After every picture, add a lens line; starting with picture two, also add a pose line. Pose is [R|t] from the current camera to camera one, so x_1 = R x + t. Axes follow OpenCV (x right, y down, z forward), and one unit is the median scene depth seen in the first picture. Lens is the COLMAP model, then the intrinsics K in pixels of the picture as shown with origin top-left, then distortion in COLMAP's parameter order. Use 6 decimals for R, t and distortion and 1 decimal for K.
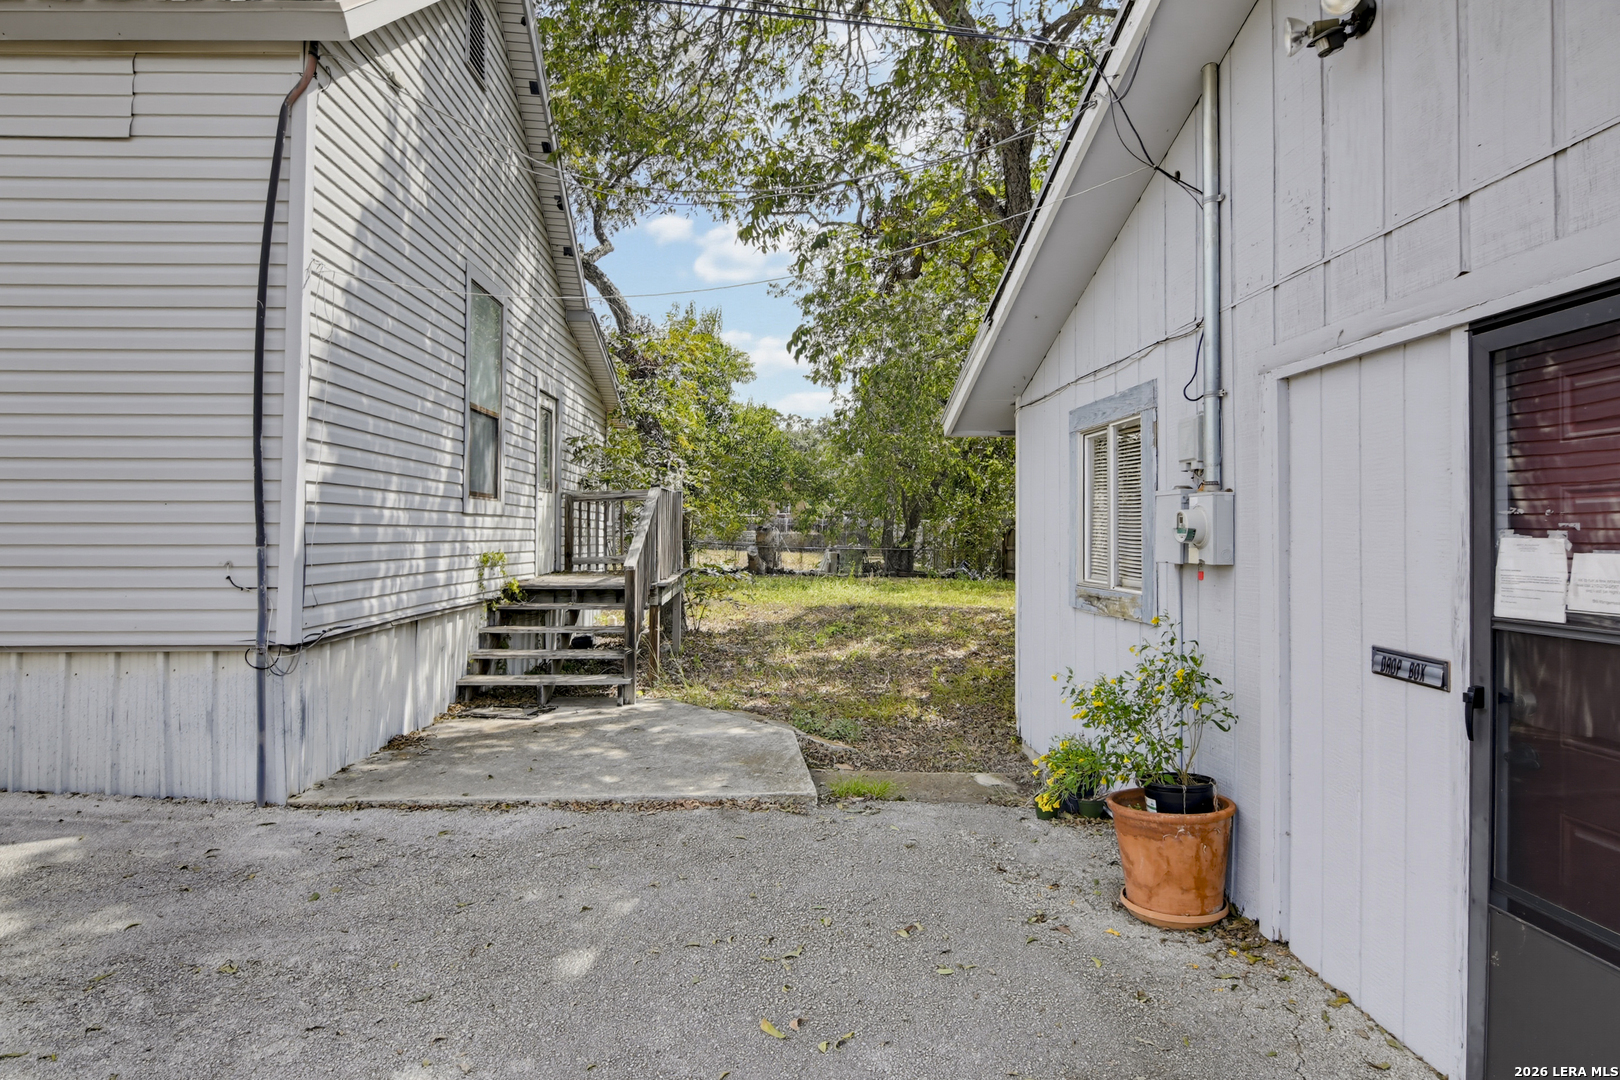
lens RADIAL K [[911.3, 0, 812.2], [0, 911.3, 526.9], [0, 0, 1]] dist [-0.007187, -0.002348]
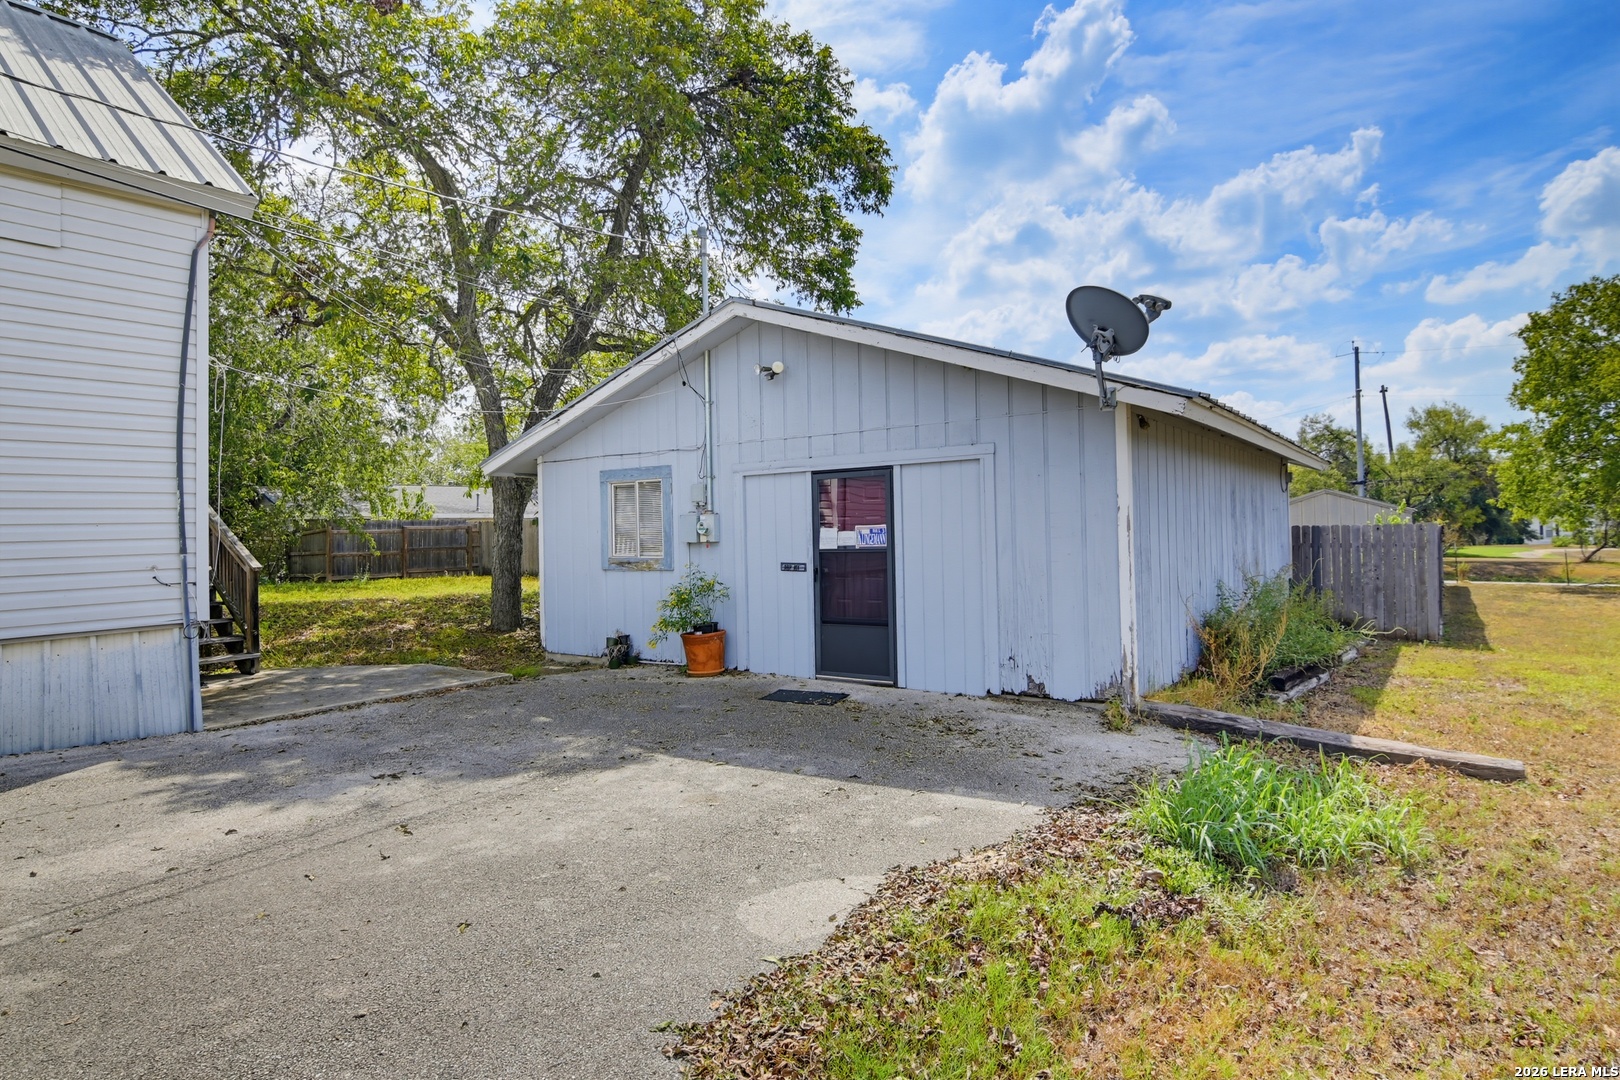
lens RADIAL K [[911.3, 0, 813.4], [0, 911.3, 531.6], [0, 0, 1]] dist [-0.007187, -0.002348]
pose [[0.619097, -0.024108, 0.784944, -1.670528], [0.019177, 0.999695, 0.015578, -0.025968], [-0.785080, 0.005409, 0.619371, -0.998507]]
